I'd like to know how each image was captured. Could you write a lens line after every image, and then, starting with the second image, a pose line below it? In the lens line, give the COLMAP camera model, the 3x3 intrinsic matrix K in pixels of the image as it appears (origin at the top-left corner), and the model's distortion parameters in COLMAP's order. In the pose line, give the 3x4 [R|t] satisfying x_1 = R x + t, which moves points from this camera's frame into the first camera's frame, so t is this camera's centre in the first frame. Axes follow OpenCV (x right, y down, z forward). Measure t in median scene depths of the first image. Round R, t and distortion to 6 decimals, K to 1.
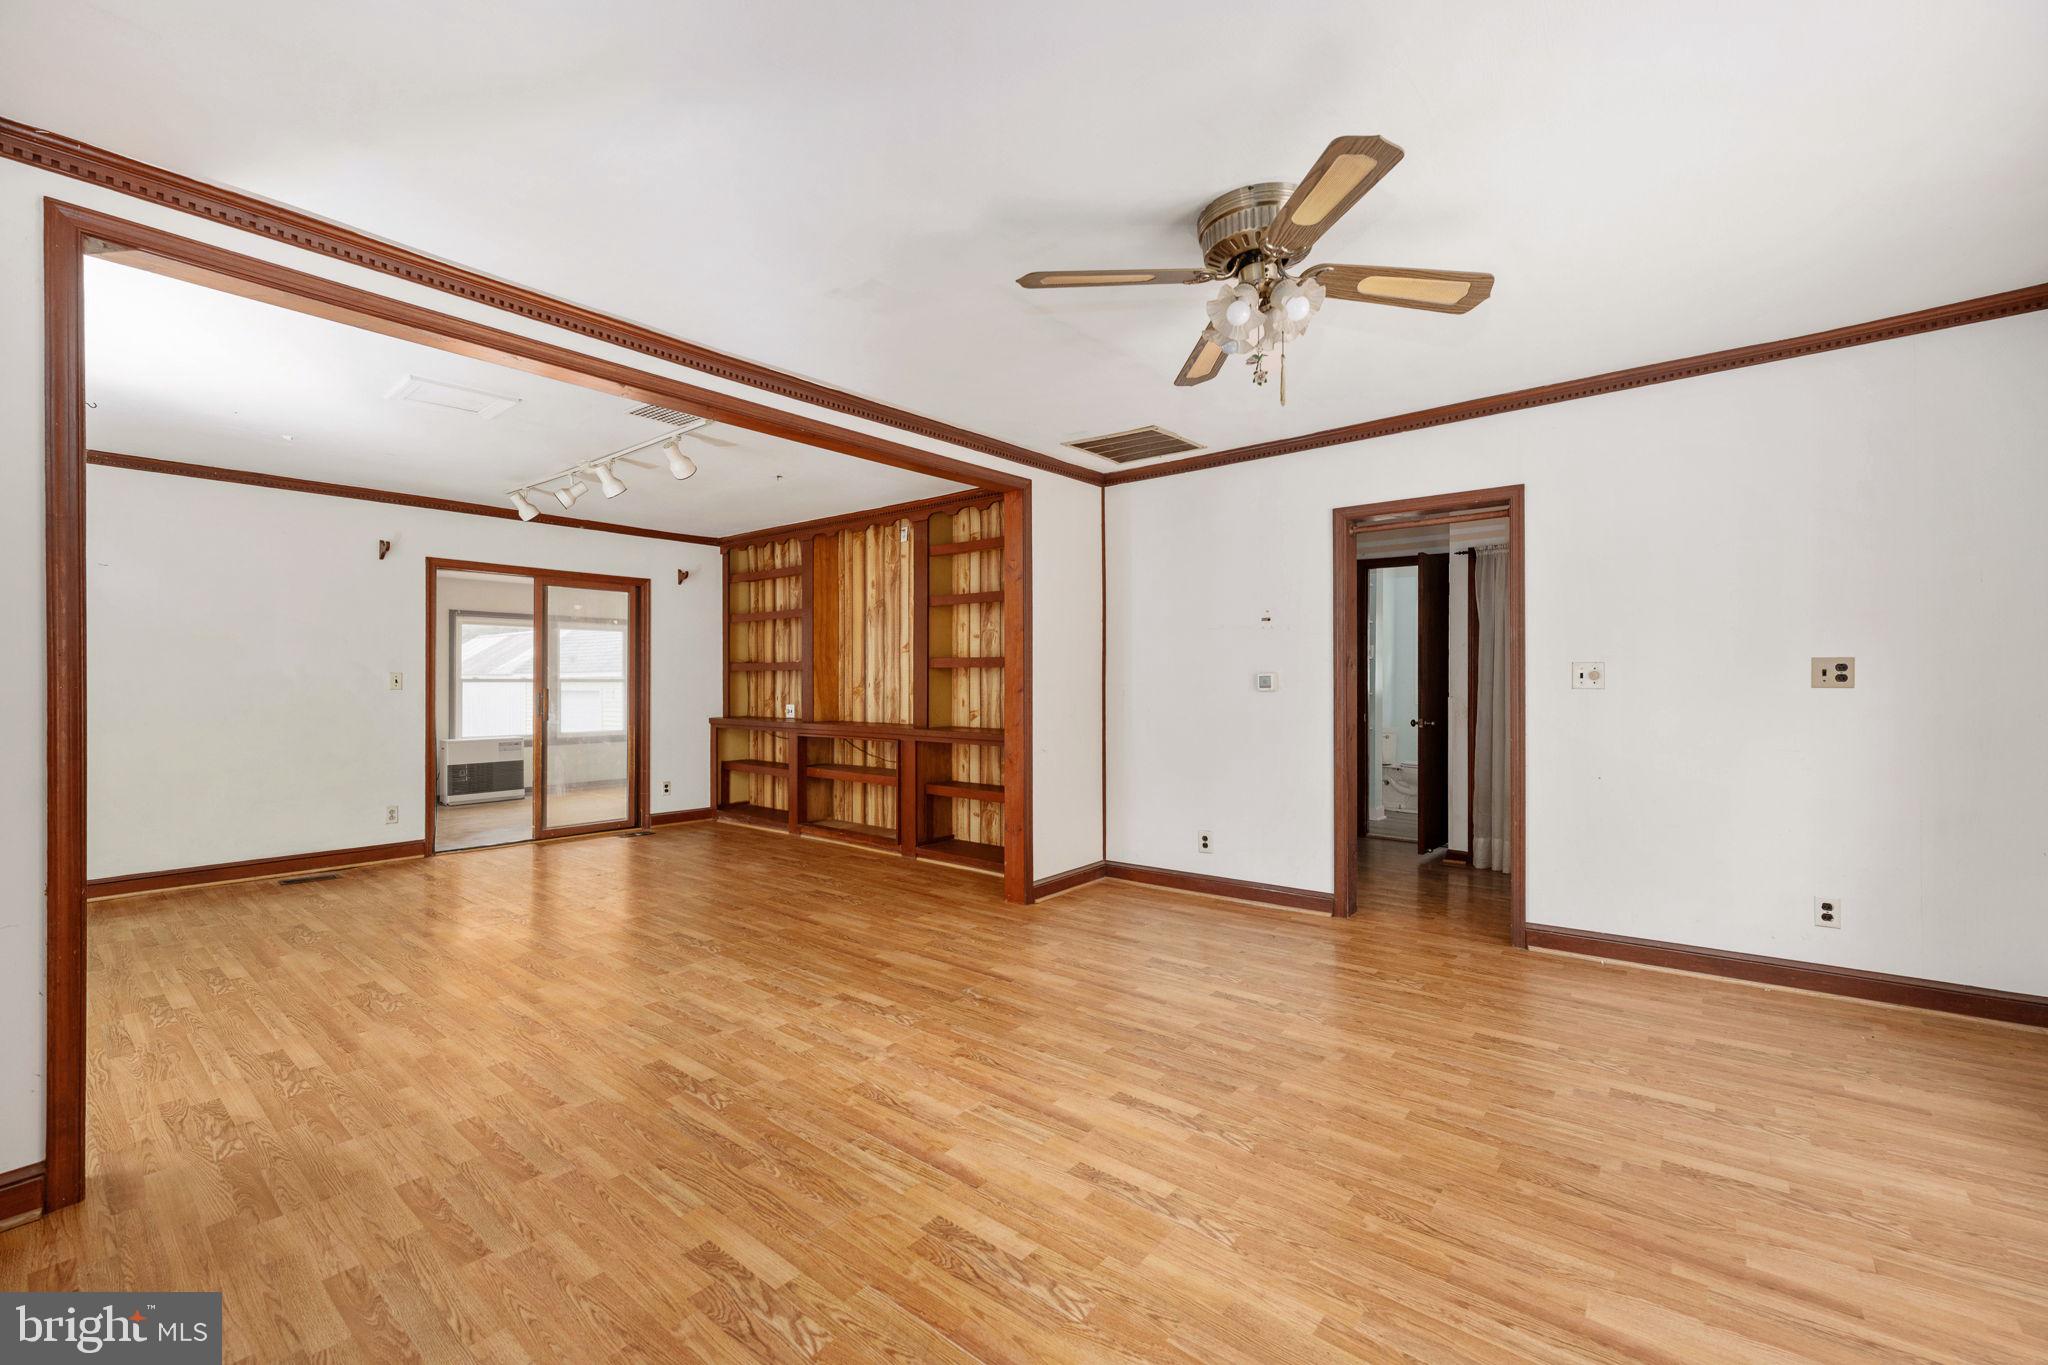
lens RADIAL K [[853.2, 0, 1014.1], [0, 853.2, 684.5], [0, 0, 1]] dist [-0.000681, -0.000083]
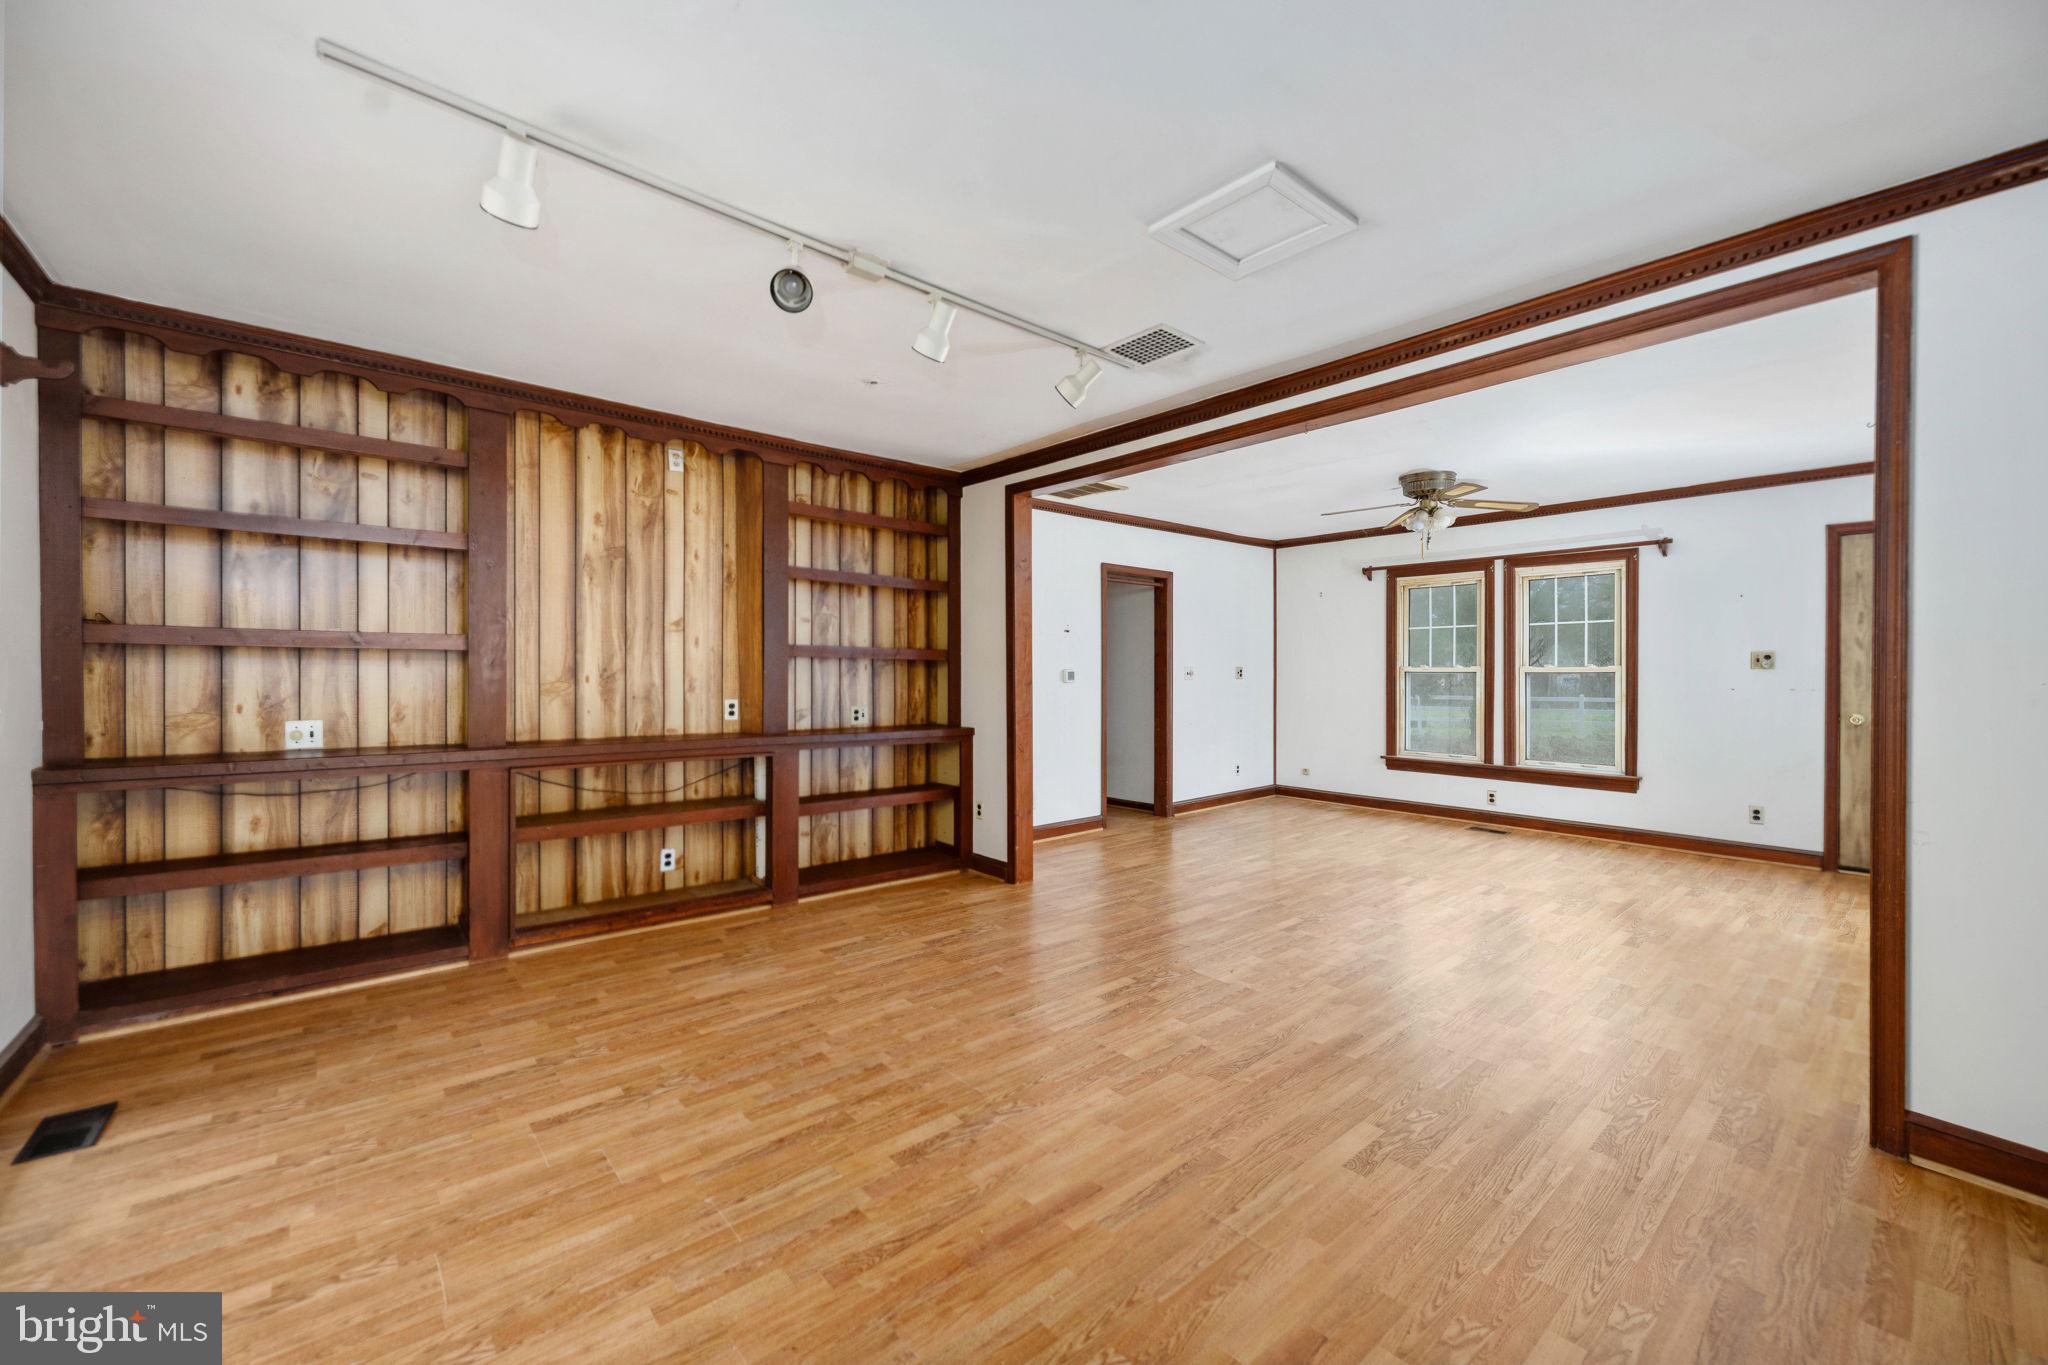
lens RADIAL K [[812.6, 0, 1024.0], [0, 812.6, 682.5], [0, 0, 1]] dist [0.000473, 0.000191]
pose [[0.161029, -0.008157, 0.986916, -1.467486], [-0.001784, 0.999962, 0.008556, -0.004709], [-0.986948, -0.003139, 0.161009, 1.221434]]
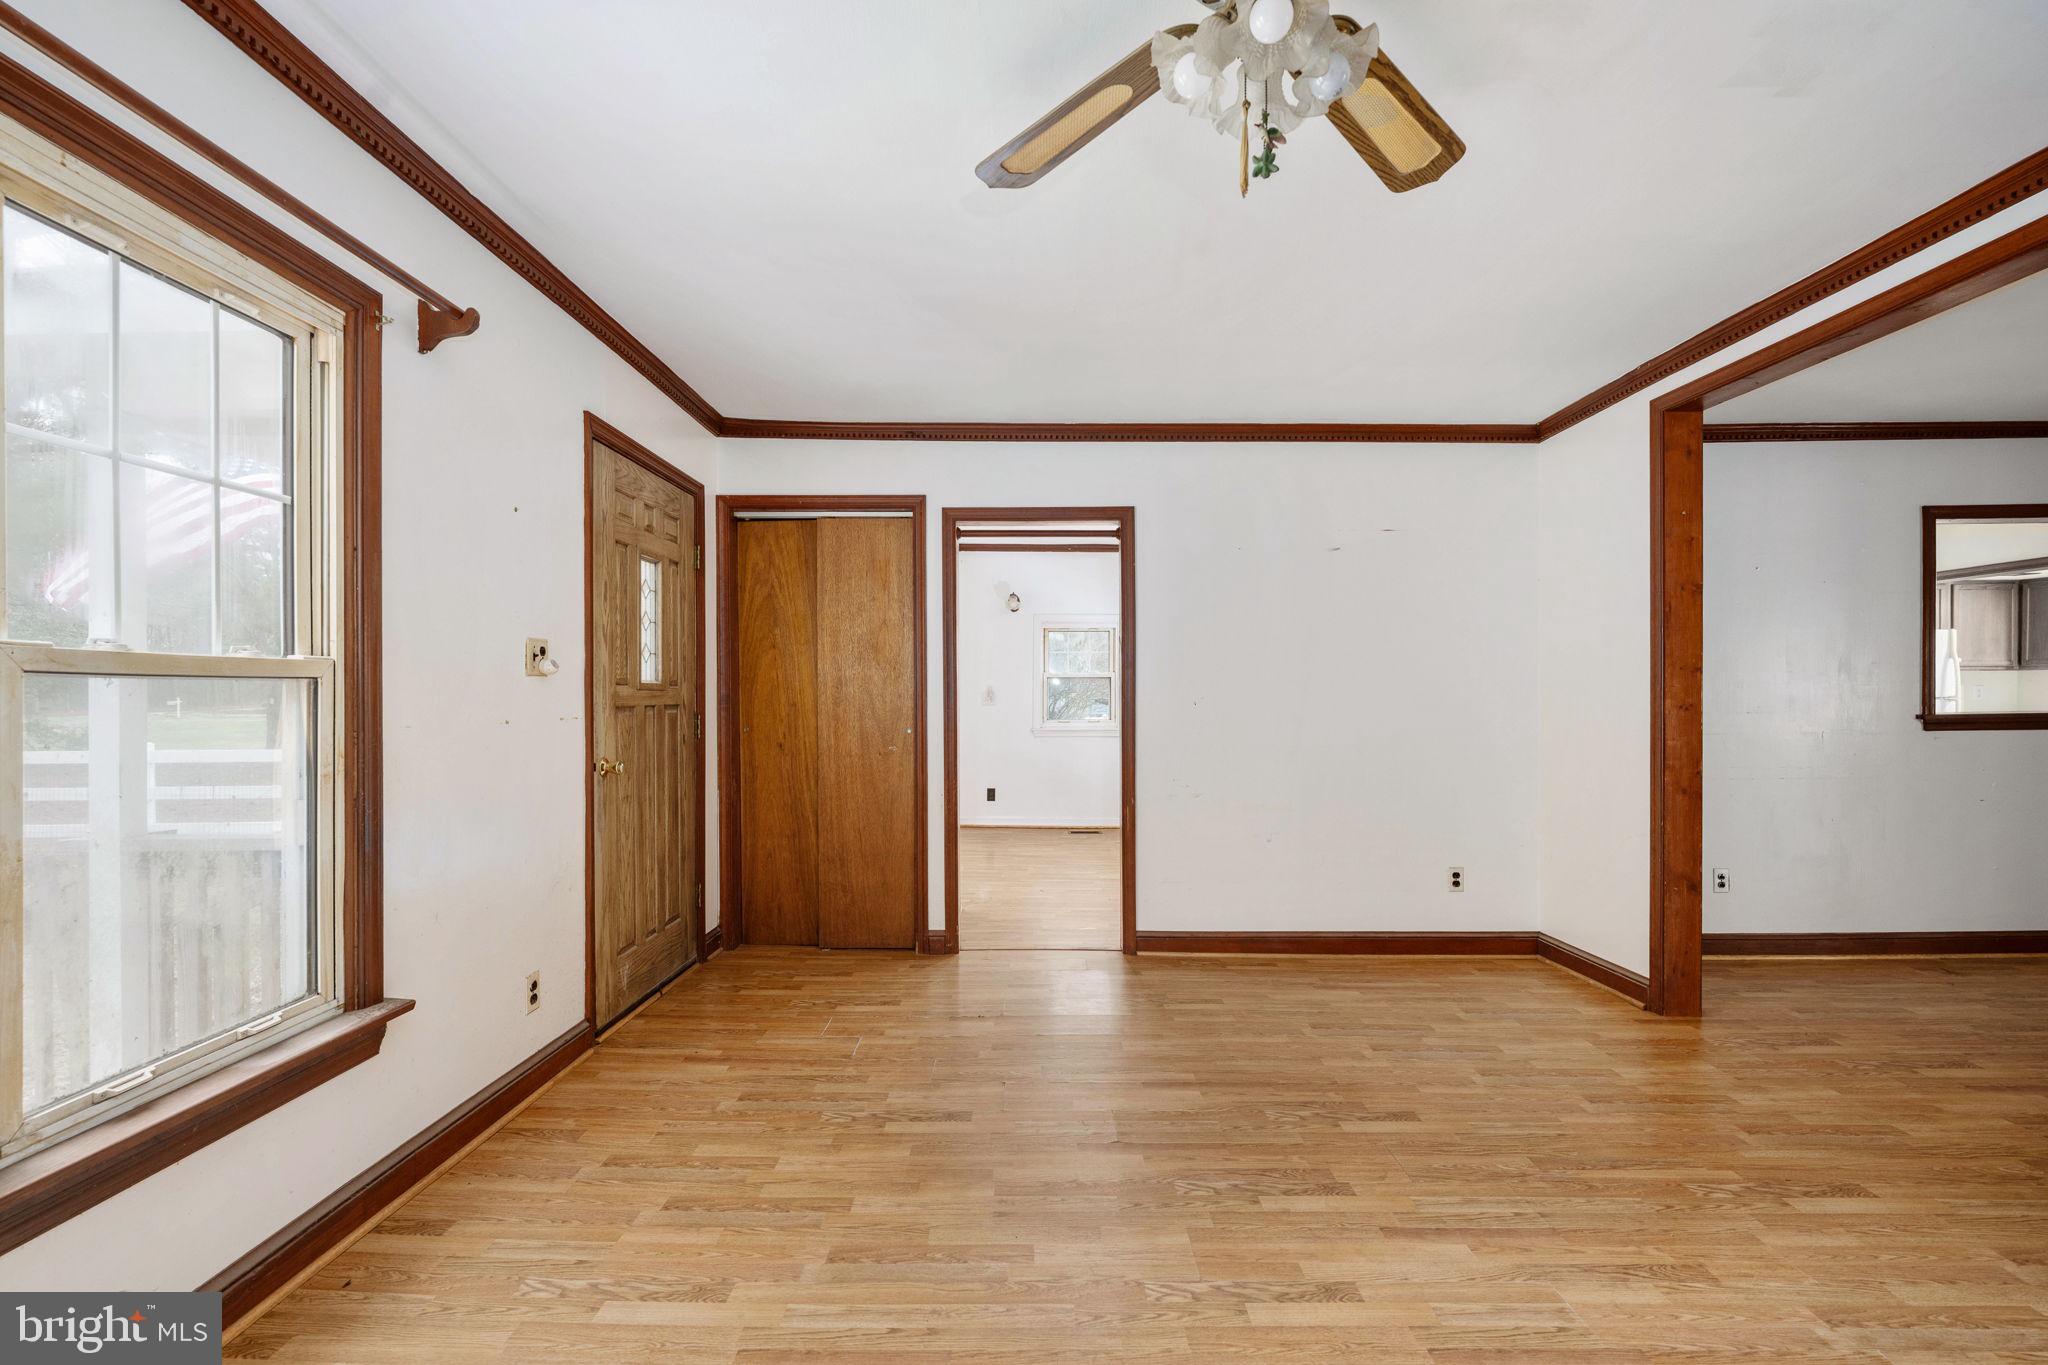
lens RADIAL K [[908.9, 0, 1022.8], [0, 908.9, 702.3], [0, 0, 1]] dist [-0.000469, 0.000027]
pose [[-0.777051, 0.007686, -0.629390, 0.567031], [0.001887, 0.999949, 0.009883, -0.003755], [0.629434, 0.006492, -0.777026, 0.967770]]
